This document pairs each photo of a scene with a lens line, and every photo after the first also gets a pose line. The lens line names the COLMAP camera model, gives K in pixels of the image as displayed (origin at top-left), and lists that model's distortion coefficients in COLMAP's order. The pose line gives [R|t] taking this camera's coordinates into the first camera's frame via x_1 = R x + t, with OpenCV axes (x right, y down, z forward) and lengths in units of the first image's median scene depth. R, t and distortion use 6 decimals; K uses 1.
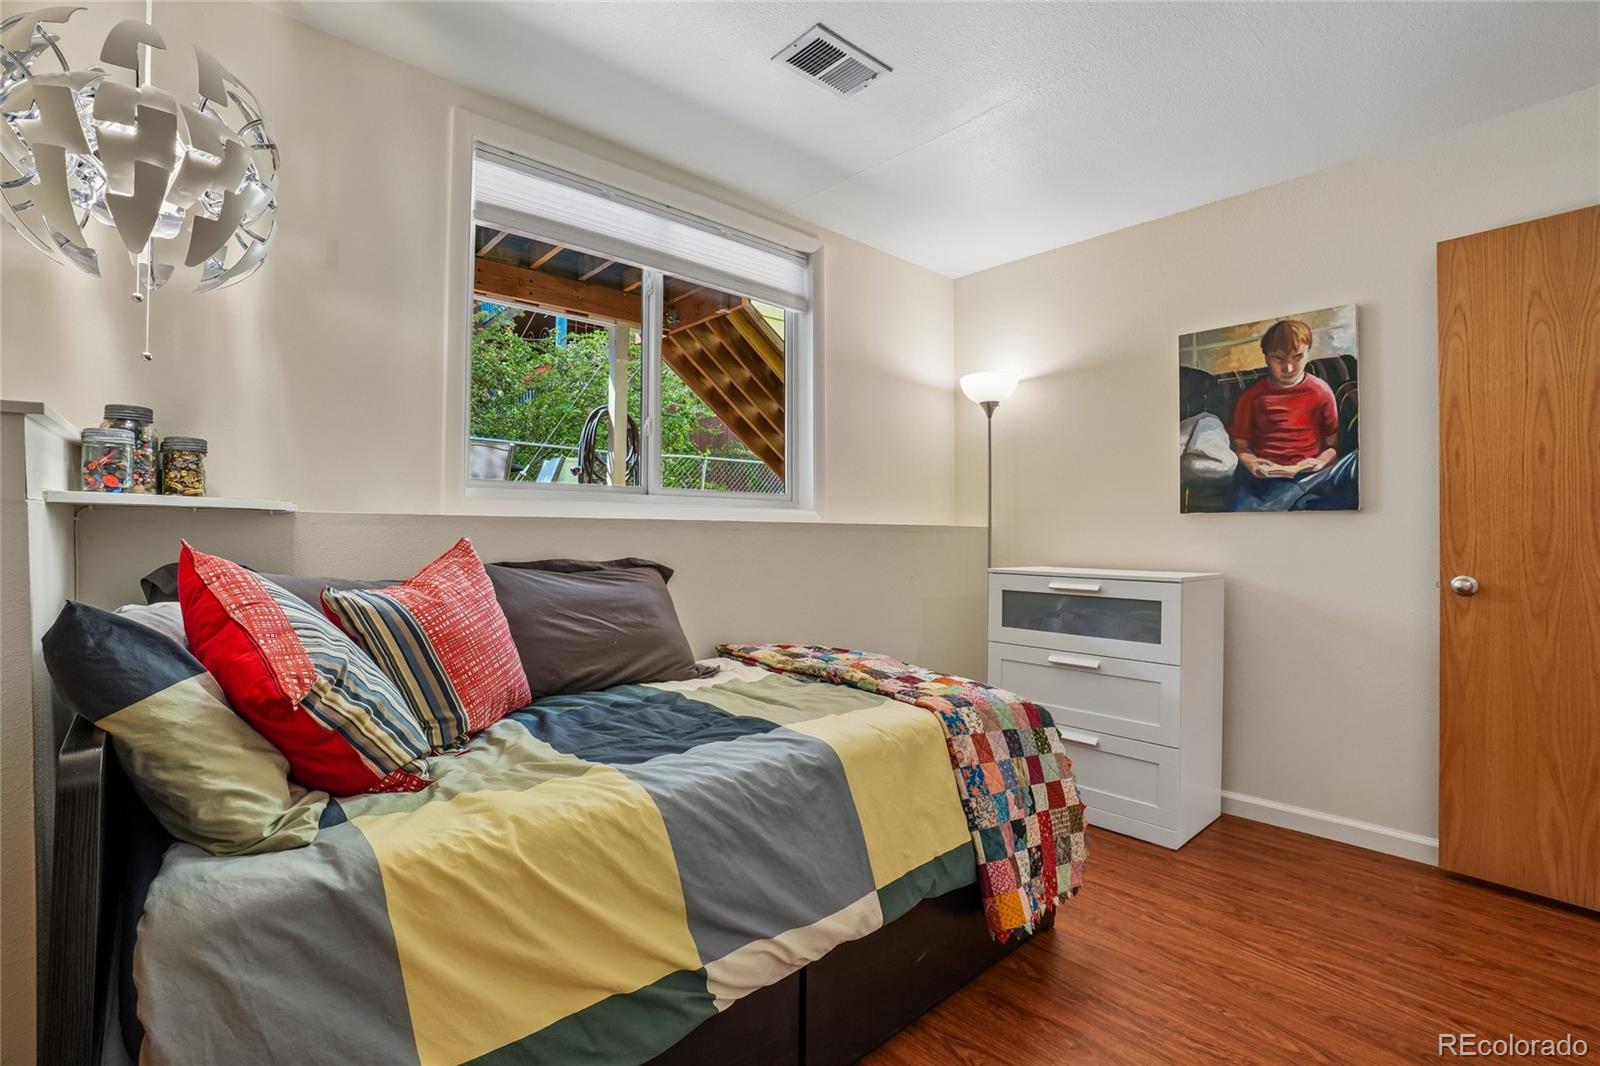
lens RADIAL K [[725.9, 0, 805.3], [0, 725.9, 534.3], [0, 0, 1]] dist [-0.024307, 0.000151]
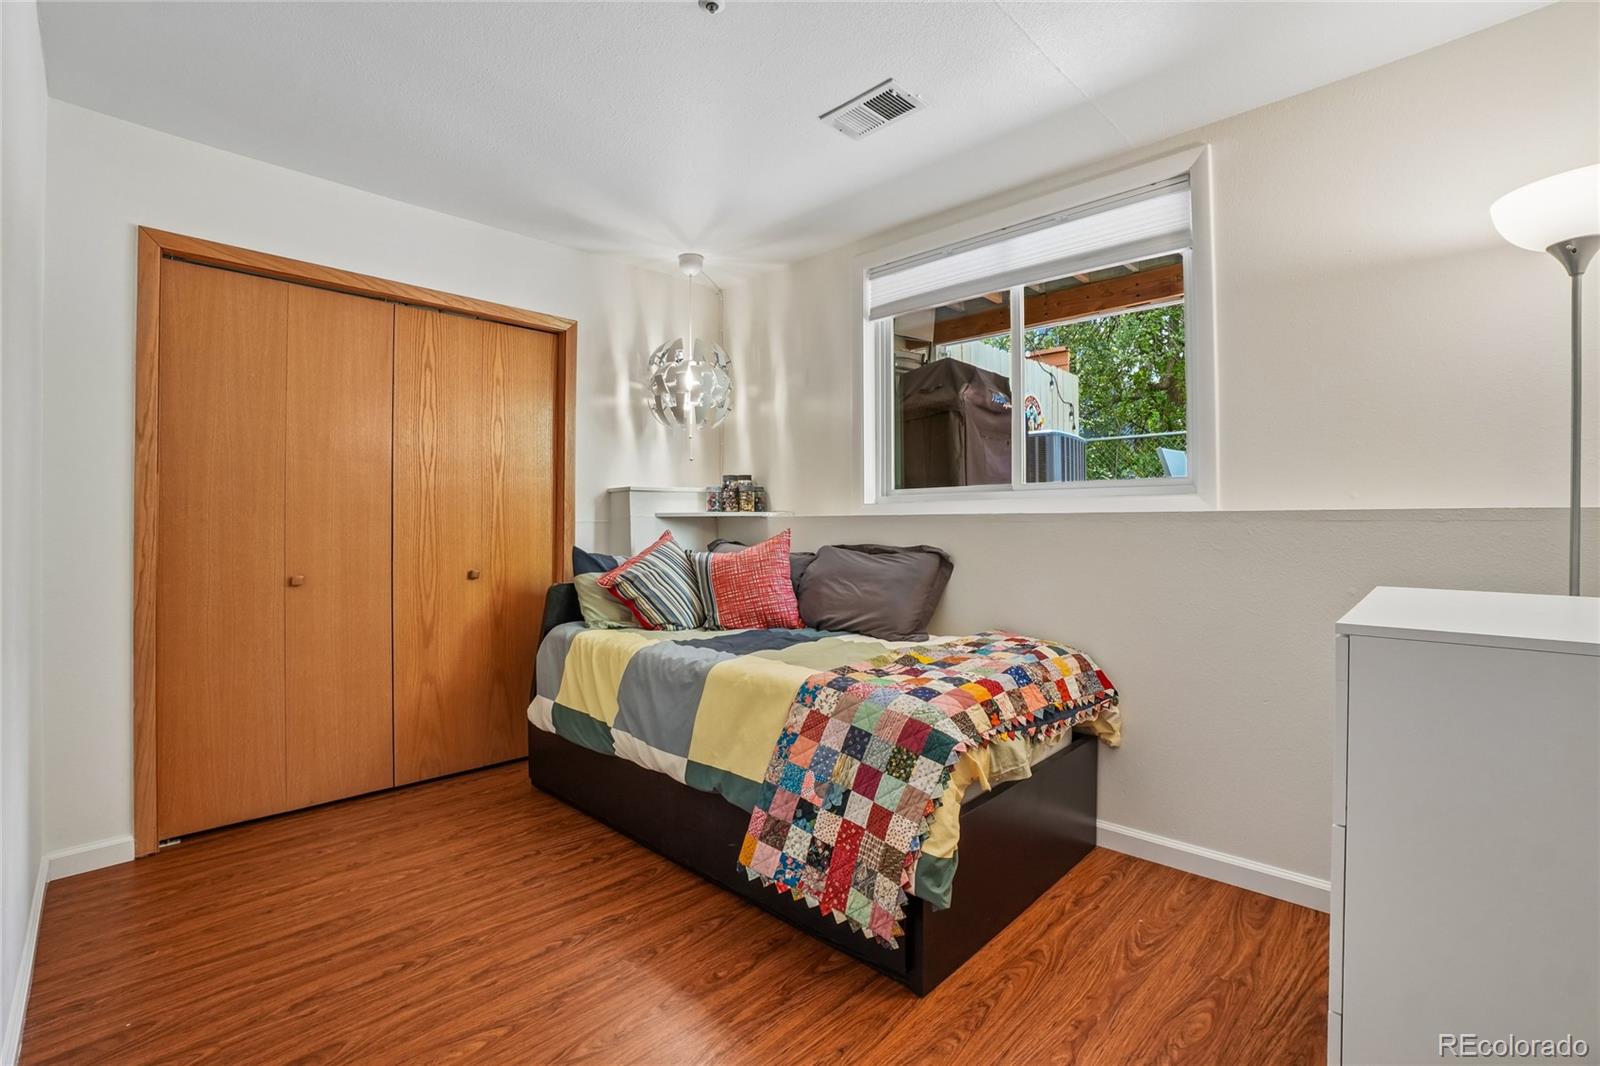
lens RADIAL K [[725.9, 0, 805.3], [0, 725.9, 534.3], [0, 0, 1]] dist [-0.024307, 0.000151]
pose [[0.064601, 0.004739, -0.997900, 1.217712], [0.002526, 0.999985, 0.004912, 0.006934], [0.997908, -0.002838, 0.064588, 0.853149]]
